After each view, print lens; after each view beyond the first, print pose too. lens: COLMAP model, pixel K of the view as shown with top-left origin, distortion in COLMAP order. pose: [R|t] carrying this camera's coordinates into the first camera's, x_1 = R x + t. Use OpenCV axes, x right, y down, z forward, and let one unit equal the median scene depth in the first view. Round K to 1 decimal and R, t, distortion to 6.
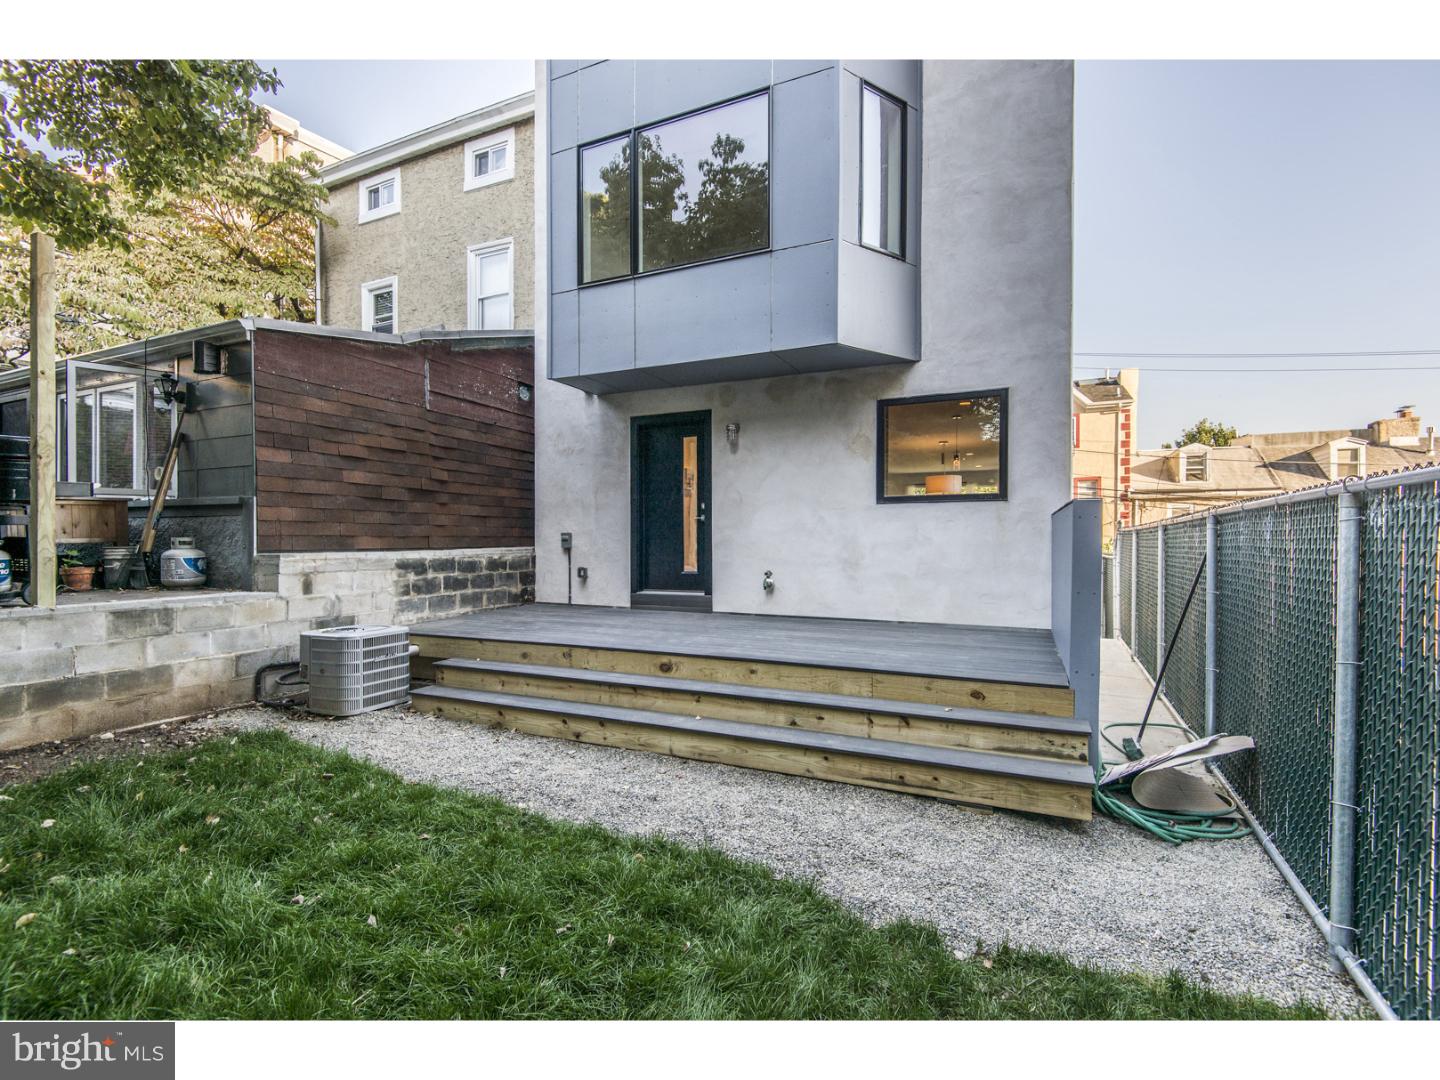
lens RADIAL K [[653.2, 0, 725.4], [0, 653.2, 541.6], [0, 0, 1]] dist [0.016548, -0.011340]
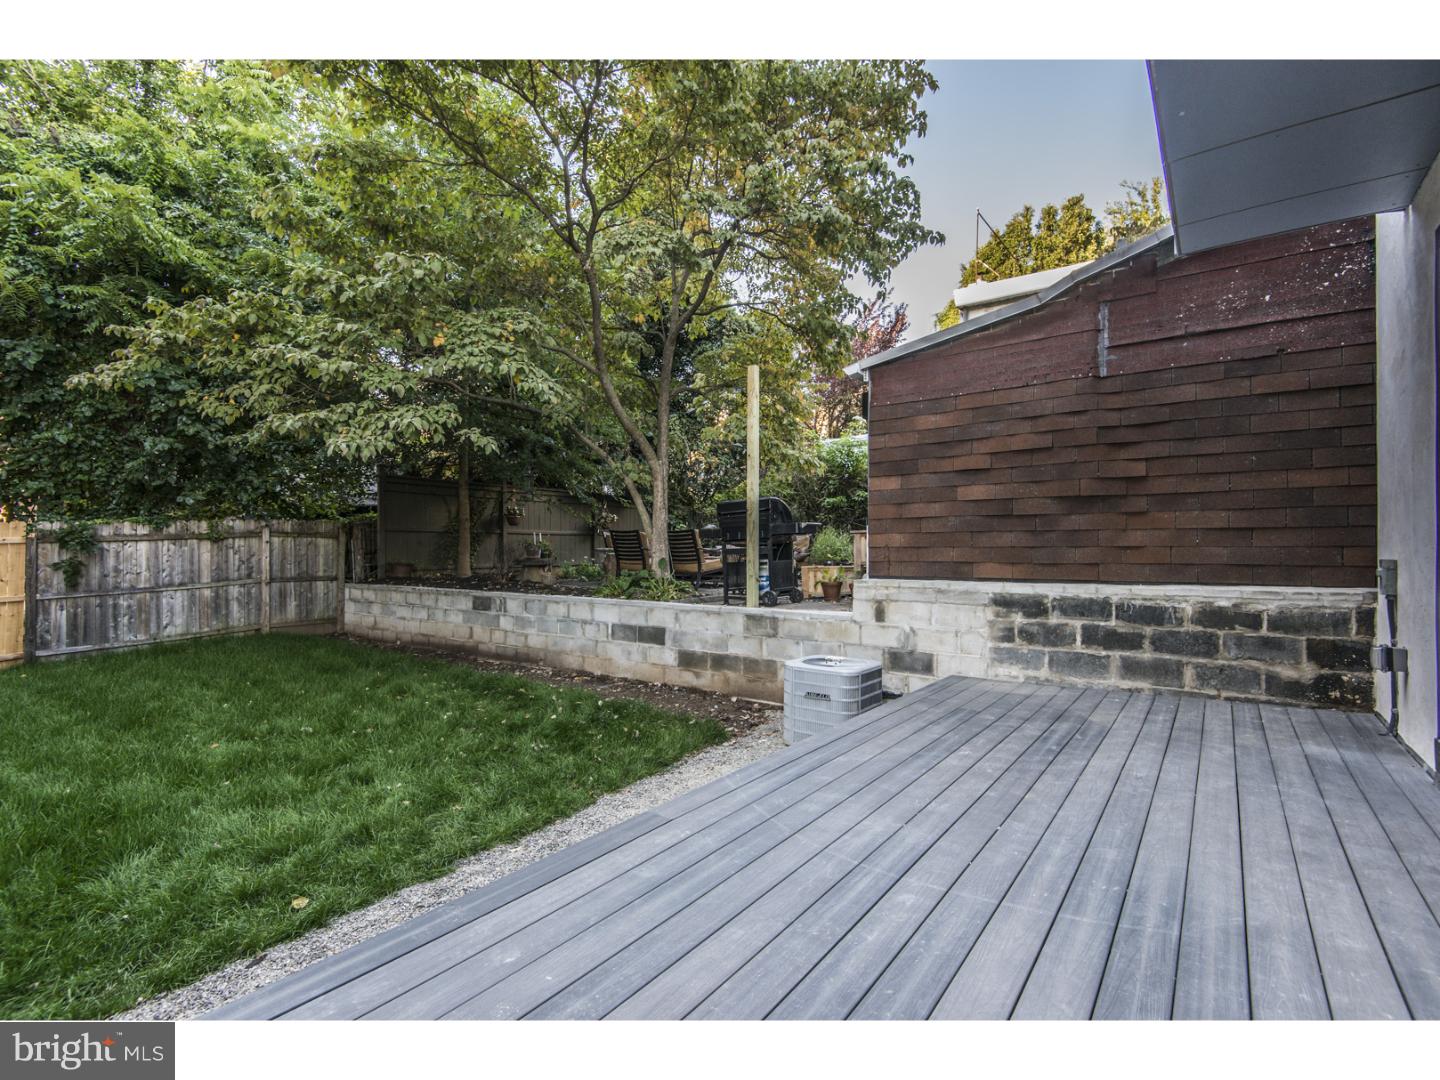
lens RADIAL K [[653.2, 0, 721.3], [0, 653.2, 545.1], [0, 0, 1]] dist [0.016548, -0.011340]
pose [[-0.203806, -0.012142, -0.978936, 0.304952], [-0.005900, 0.999920, -0.011174, -0.018297], [0.978993, 0.003498, -0.203862, 0.795389]]
